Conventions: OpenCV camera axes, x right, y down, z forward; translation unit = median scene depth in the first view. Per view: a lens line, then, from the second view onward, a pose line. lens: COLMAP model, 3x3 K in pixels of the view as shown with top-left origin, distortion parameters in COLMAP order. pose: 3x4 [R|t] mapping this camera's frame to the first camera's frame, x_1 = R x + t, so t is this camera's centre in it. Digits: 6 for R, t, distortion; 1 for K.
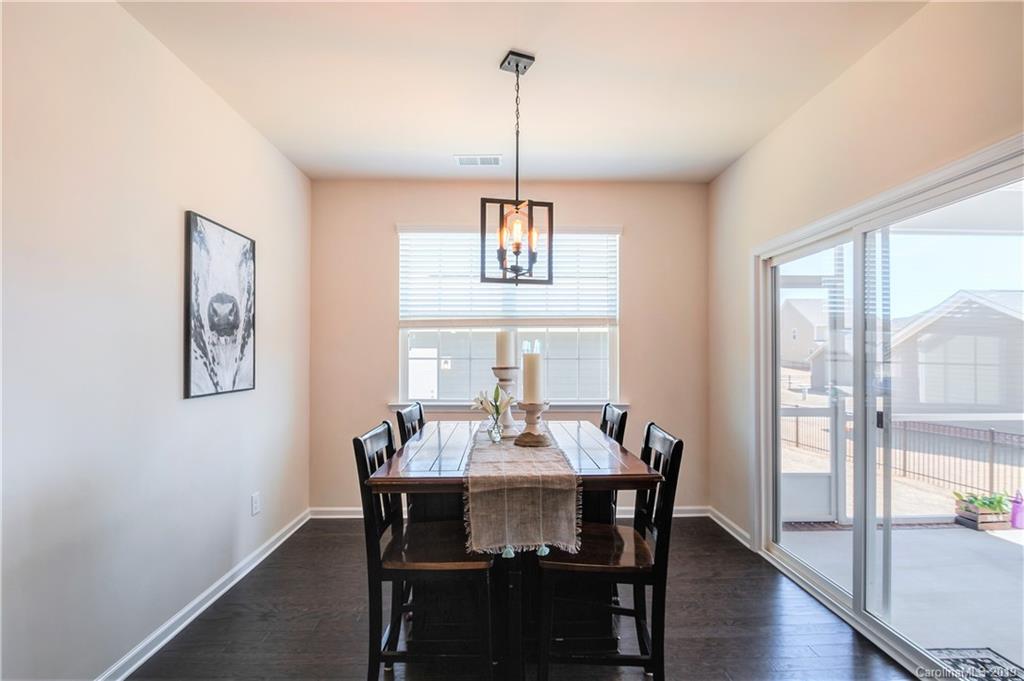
lens RADIAL K [[474.5, 0, 506.0], [0, 474.5, 350.6], [0, 0, 1]] dist [-0.007807, -0.005449]
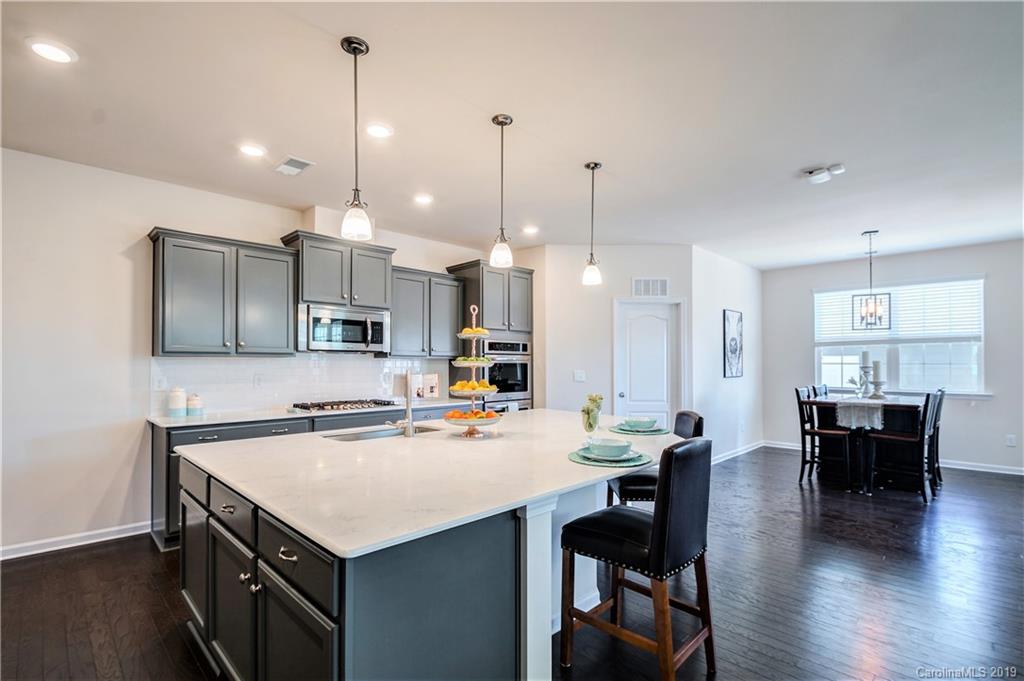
lens RADIAL K [[474.5, 0, 514.6], [0, 474.5, 357.6], [0, 0, 1]] dist [-0.007807, -0.005449]
pose [[0.696146, -0.008882, -0.717846, 0.421763], [0.010139, 0.999945, -0.002539, -0.019447], [0.717829, -0.005511, 0.696198, -1.676782]]
